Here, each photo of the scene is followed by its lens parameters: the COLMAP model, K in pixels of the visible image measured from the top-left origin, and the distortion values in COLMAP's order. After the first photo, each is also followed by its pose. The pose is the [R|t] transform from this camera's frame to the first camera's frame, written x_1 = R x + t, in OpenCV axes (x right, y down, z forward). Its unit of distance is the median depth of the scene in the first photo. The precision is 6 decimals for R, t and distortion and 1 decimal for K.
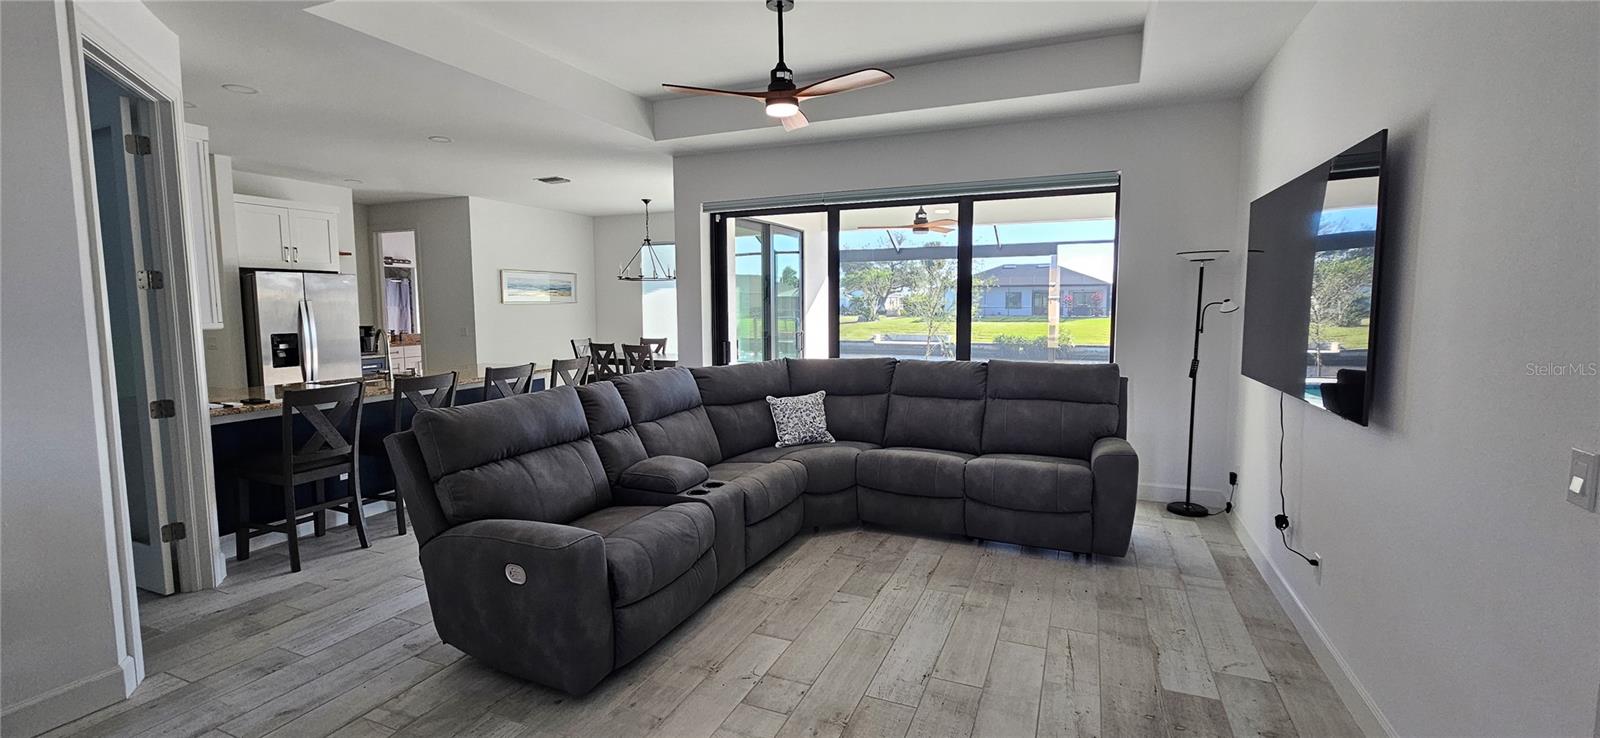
lens RADIAL K [[657.9, 0, 810.2], [0, 657.9, 359.2], [0, 0, 1]] dist [0.002102, 0.000019]
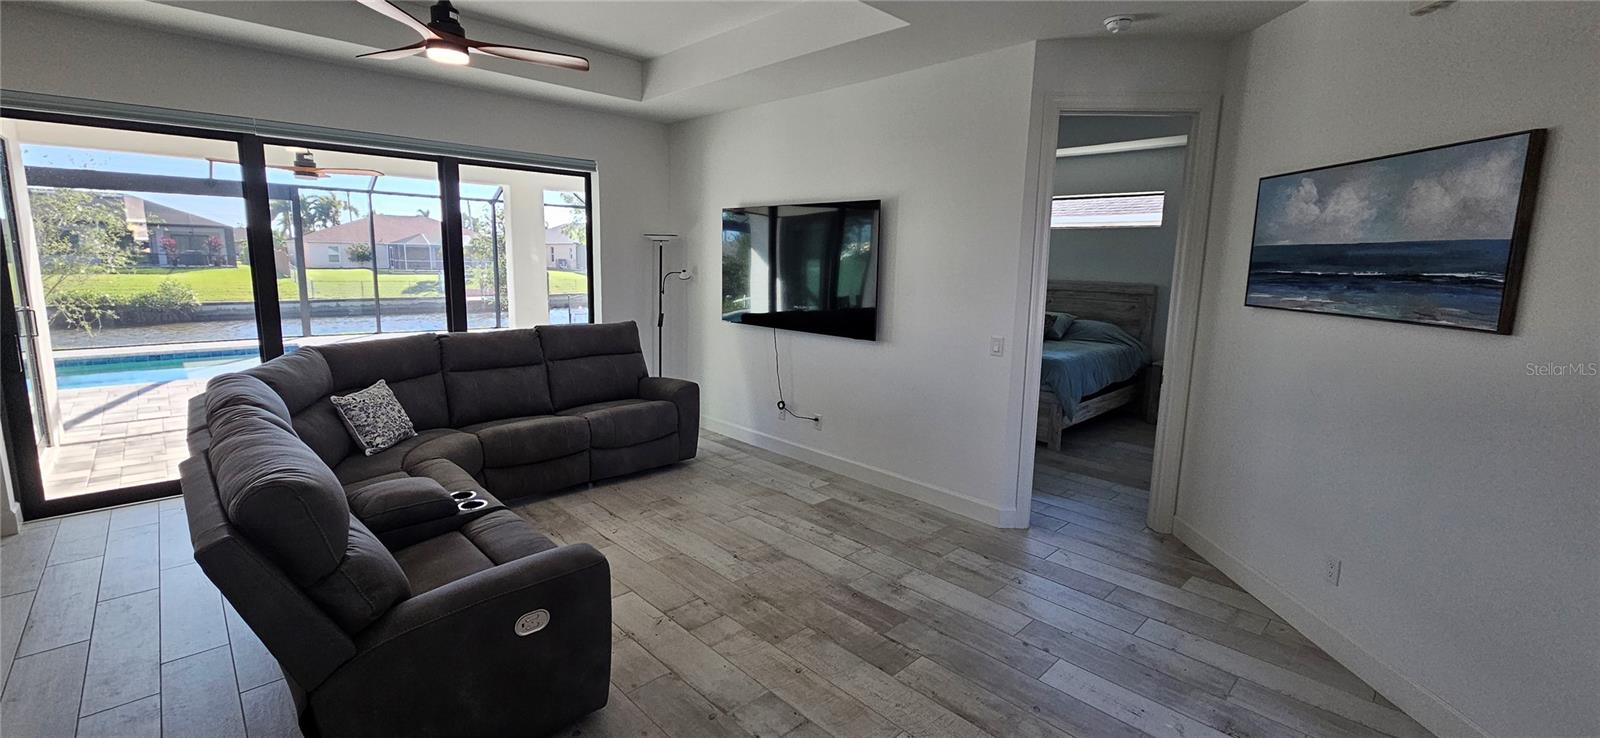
lens RADIAL K [[657.9, 0, 805.6], [0, 657.9, 357.1], [0, 0, 1]] dist [0.002102, 0.000019]
pose [[0.387093, -0.125575, 0.913450, -0.726090], [0.057646, 0.992040, 0.111950, -0.058570], [-0.920237, 0.009322, 0.391251, 0.241410]]
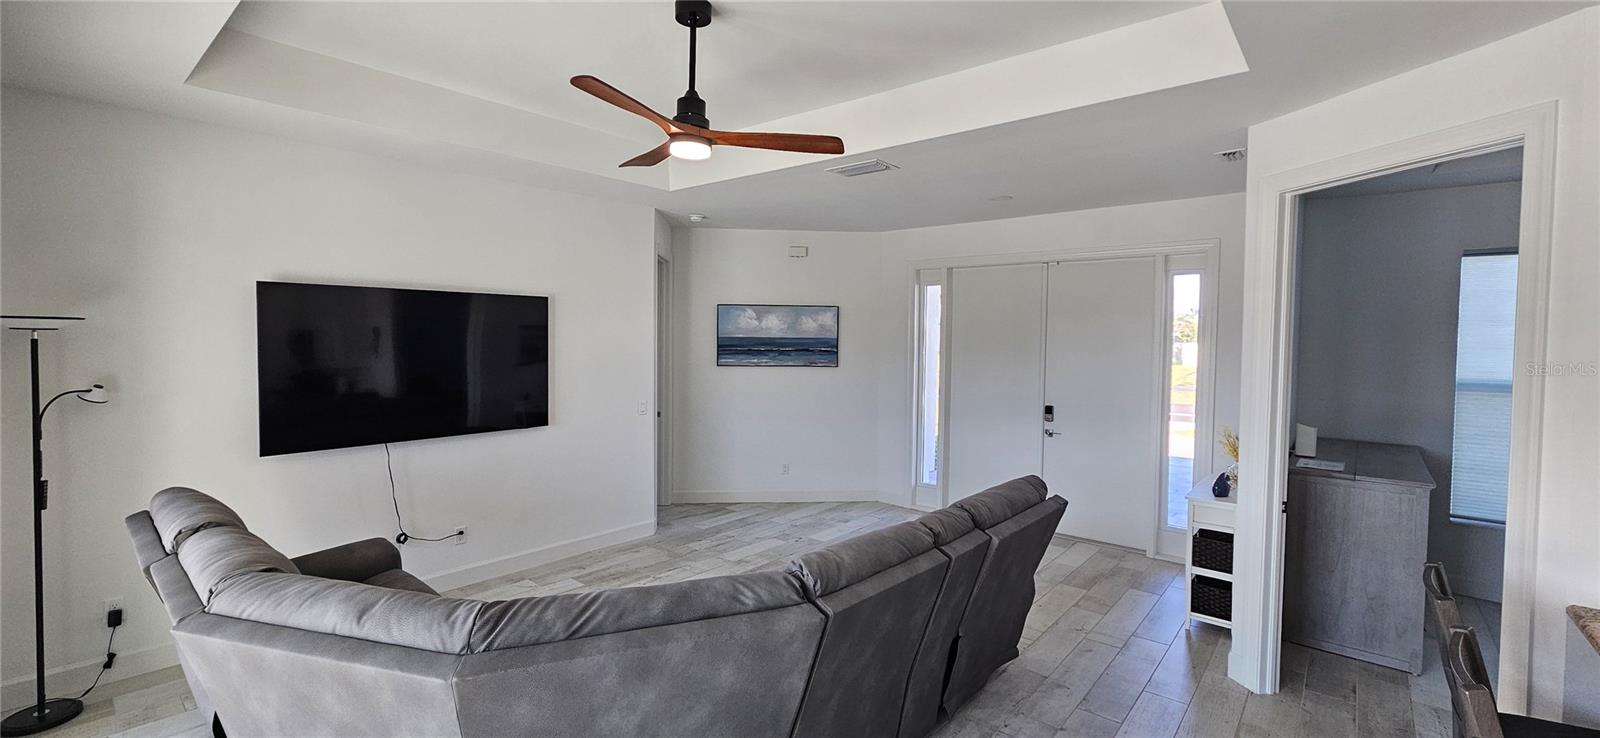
lens RADIAL K [[657.9, 0, 808.9], [0, 657.9, 360.5], [0, 0, 1]] dist [0.002102, 0.000019]
pose [[-0.954341, -0.018201, 0.298165, -0.424465], [0.019401, 0.992258, 0.122667, -0.236257], [-0.298089, 0.122851, -0.946600, 1.775214]]
